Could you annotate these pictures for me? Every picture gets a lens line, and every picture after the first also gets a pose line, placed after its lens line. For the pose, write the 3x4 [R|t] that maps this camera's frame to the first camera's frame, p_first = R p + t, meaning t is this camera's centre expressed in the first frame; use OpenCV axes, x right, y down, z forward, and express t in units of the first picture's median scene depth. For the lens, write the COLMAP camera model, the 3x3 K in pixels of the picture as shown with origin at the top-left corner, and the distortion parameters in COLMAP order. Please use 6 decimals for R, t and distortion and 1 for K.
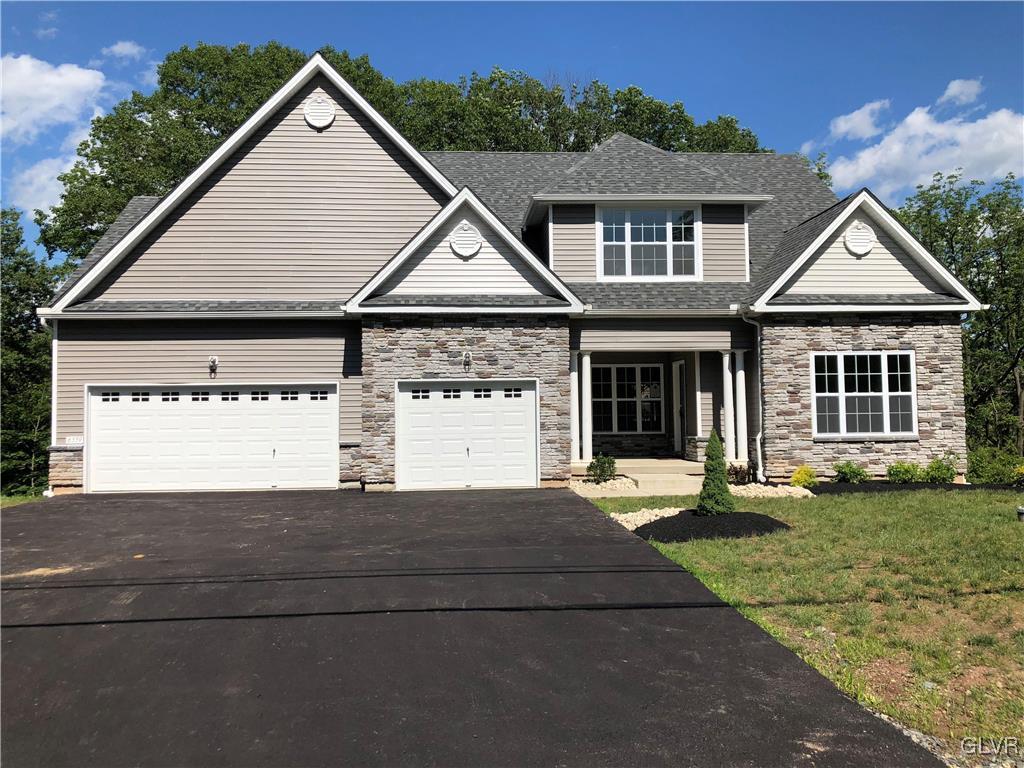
lens RADIAL K [[840.4, 0, 512.0], [0, 840.4, 384.0], [0, 0, 1]] dist [0.042208, -0.006141]
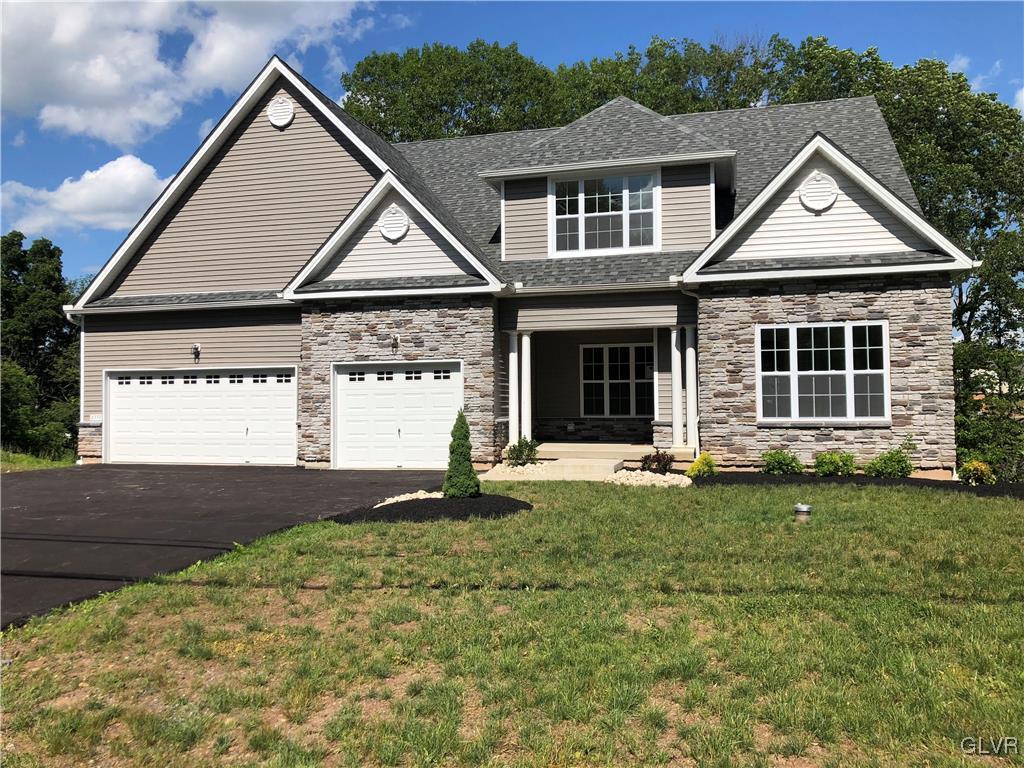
lens RADIAL K [[840.4, 0, 512.0], [0, 840.4, 384.0], [0, 0, 1]] dist [0.042208, -0.006141]
pose [[0.945098, -0.004104, -0.326760, 0.399659], [0.009654, 0.999835, 0.015366, 0.007266], [0.326644, -0.017677, 0.944982, 0.083958]]
